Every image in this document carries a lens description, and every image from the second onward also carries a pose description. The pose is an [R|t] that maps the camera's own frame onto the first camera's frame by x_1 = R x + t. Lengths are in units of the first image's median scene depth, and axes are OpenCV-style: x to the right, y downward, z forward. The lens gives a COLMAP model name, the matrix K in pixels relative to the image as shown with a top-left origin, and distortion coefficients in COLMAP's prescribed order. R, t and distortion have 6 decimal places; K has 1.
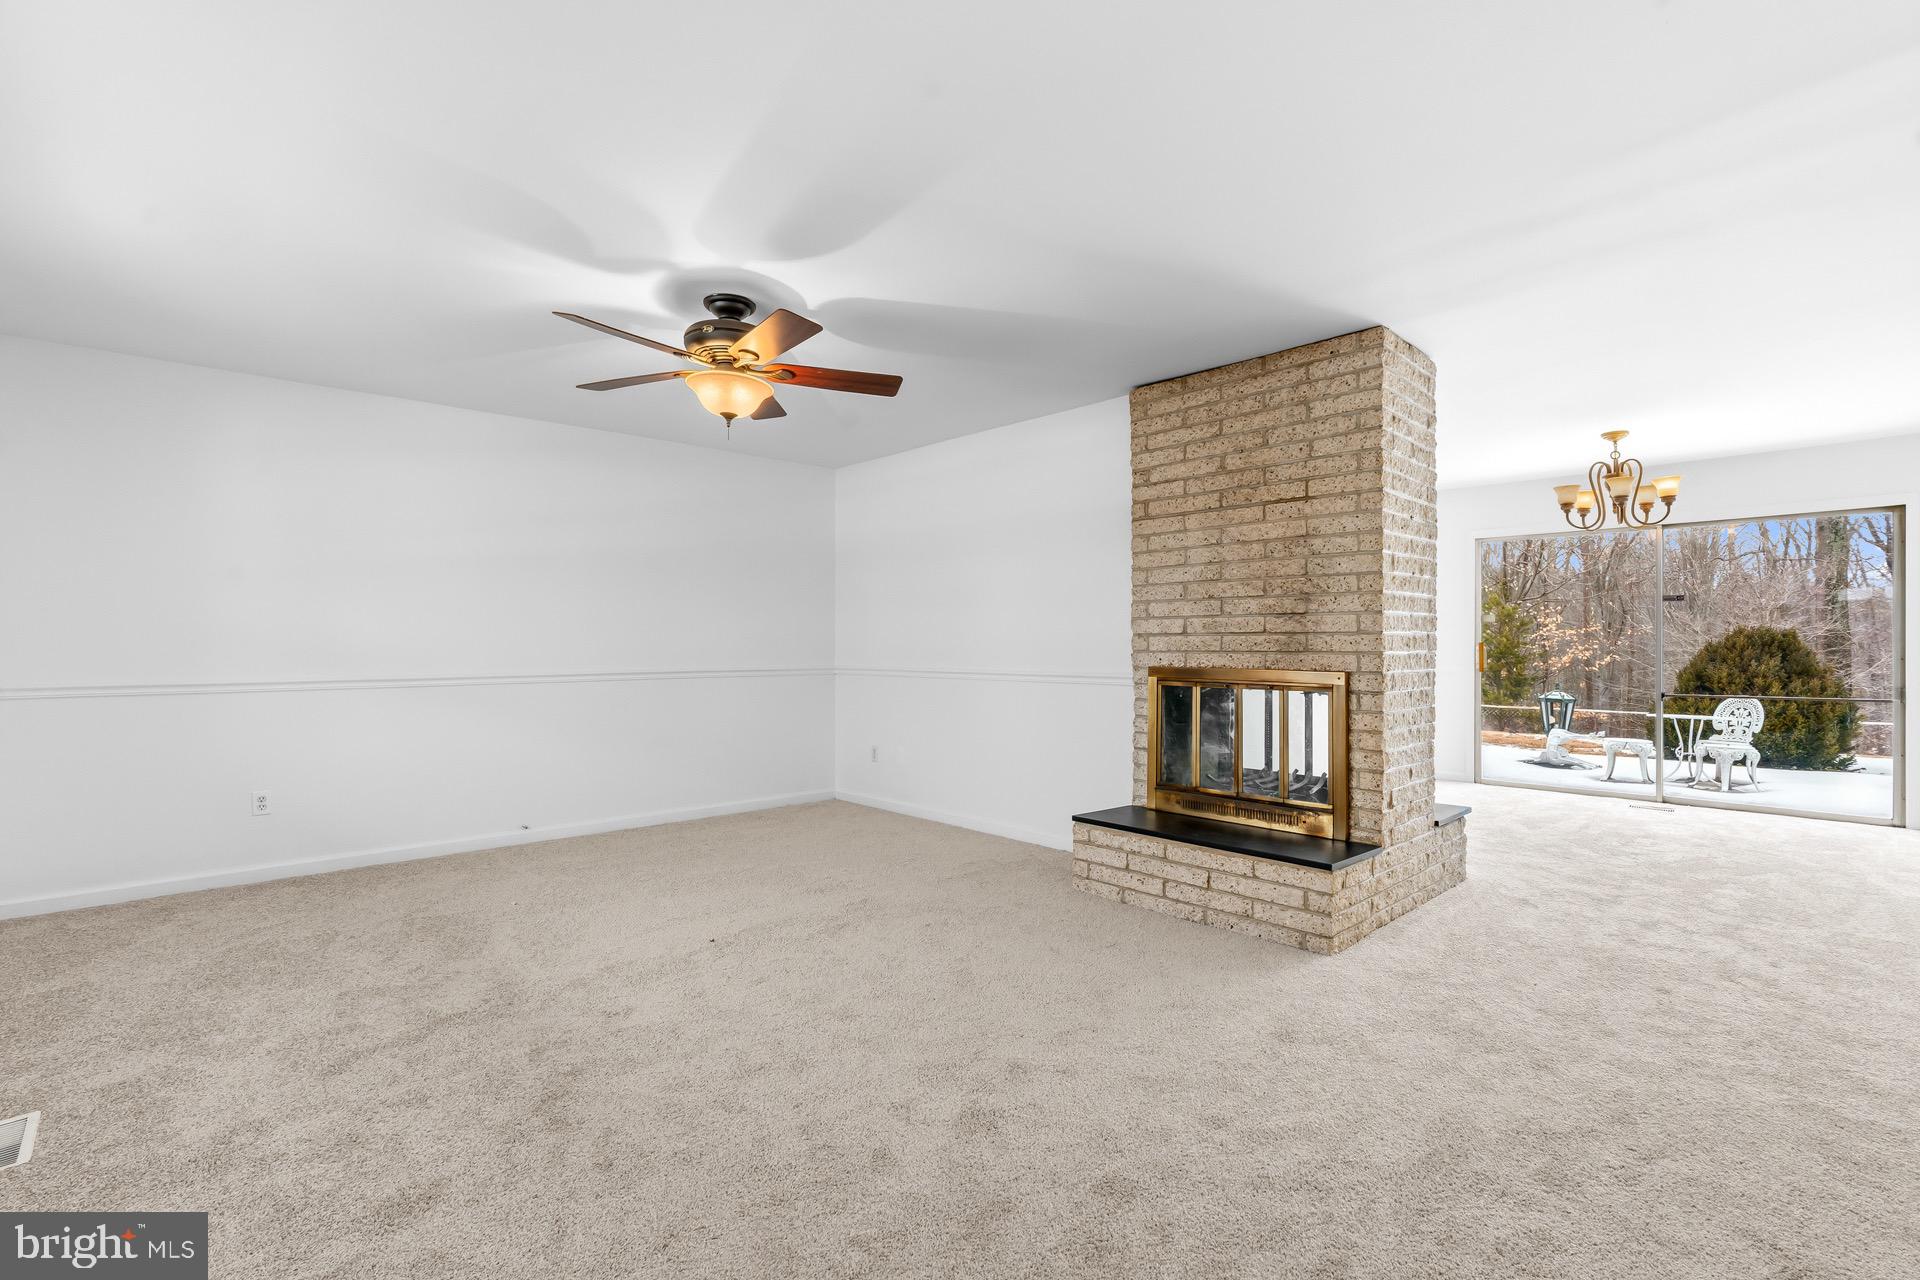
lens RADIAL K [[867.9, 0, 960.0], [0, 867.9, 640.0], [0, 0, 1]] dist [0.000255, 0.000035]
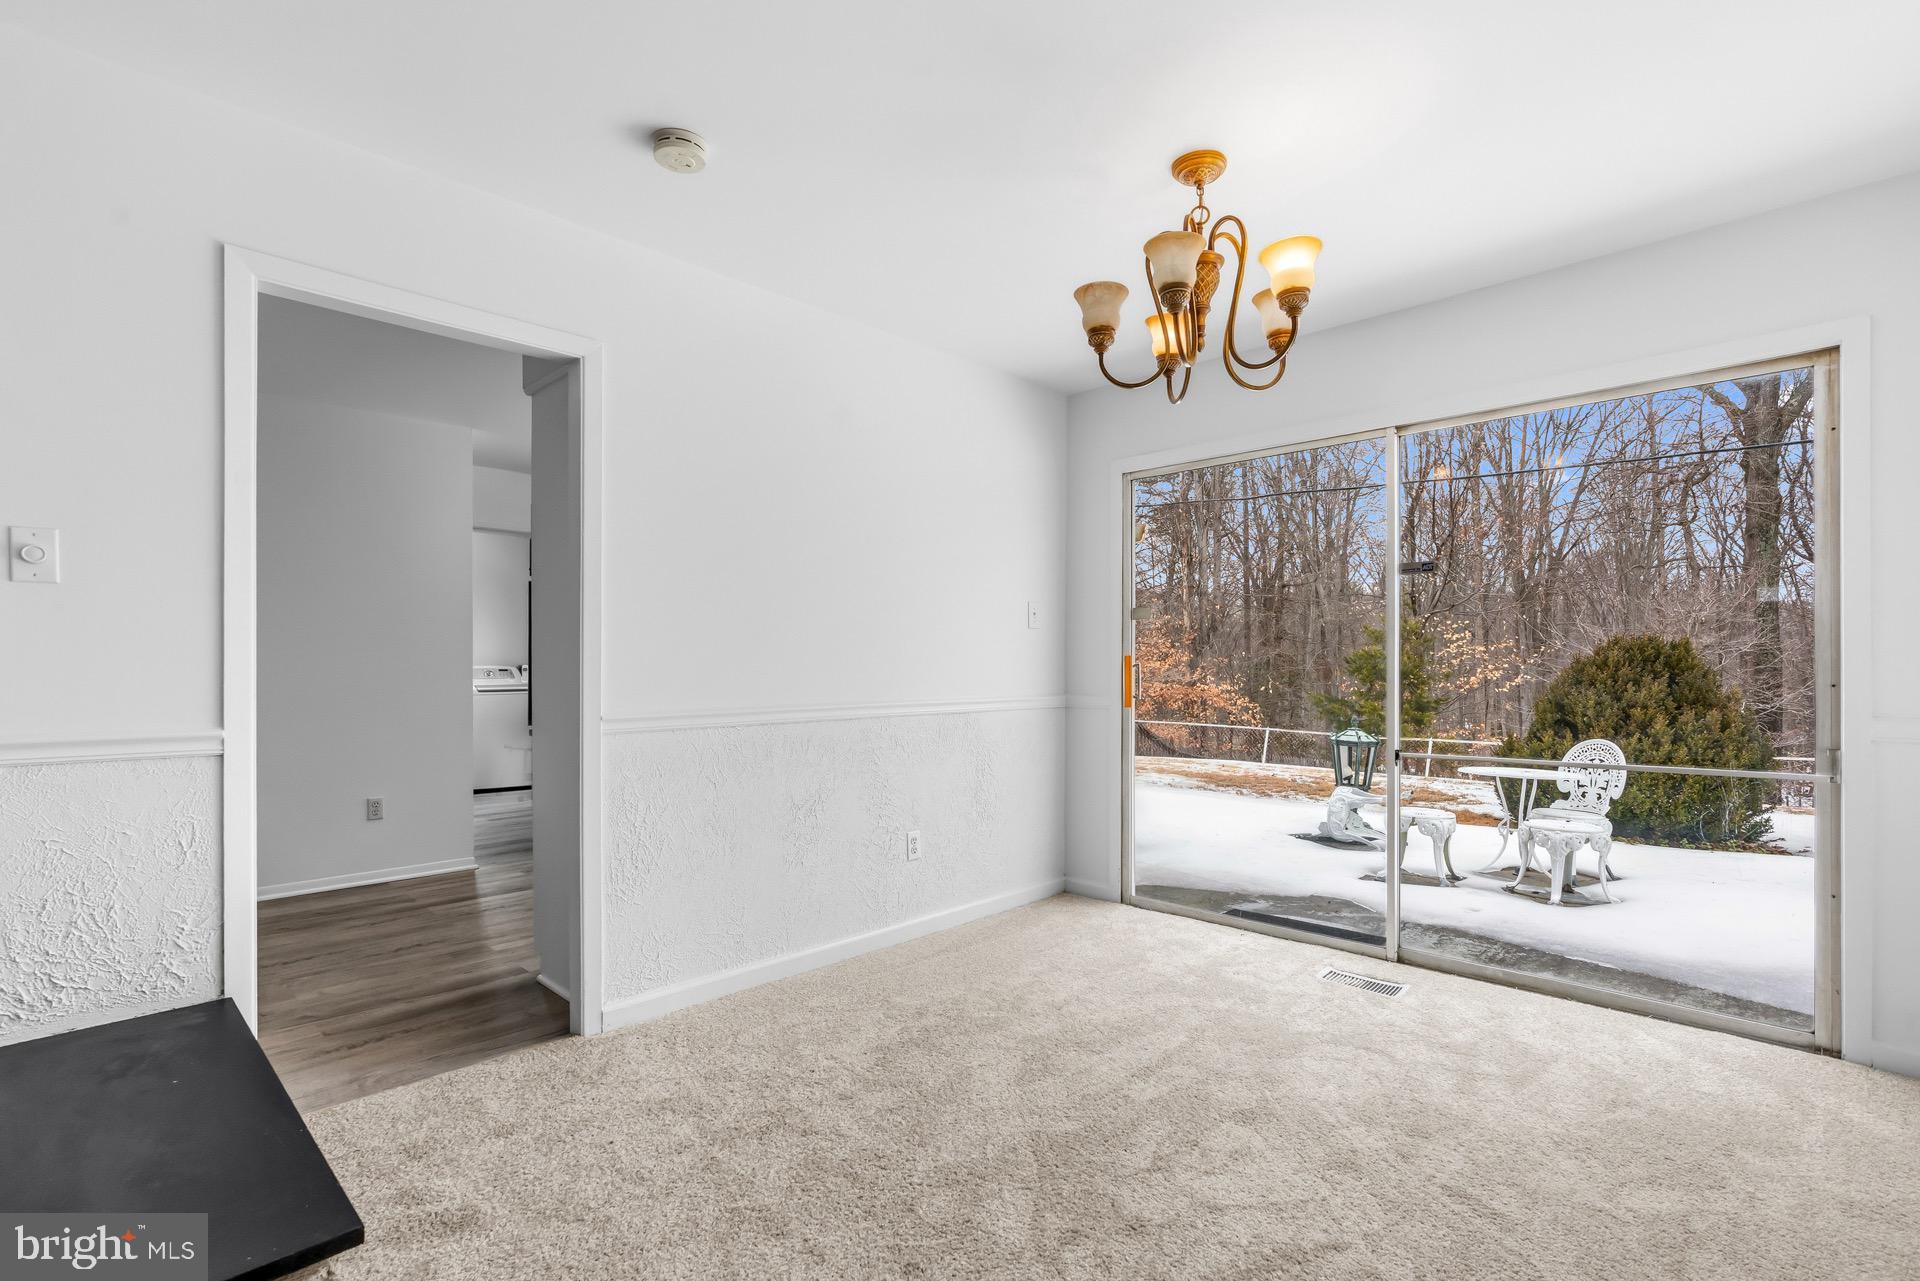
lens RADIAL K [[888.5, 0, 973.2], [0, 888.5, 657.2], [0, 0, 1]] dist [0.000361, 0.000158]
pose [[0.998424, -0.000820, 0.056110, 0.395059], [0.001002, 0.999994, -0.003219, 0.005110], [-0.056107, 0.003270, 0.998419, 0.362806]]
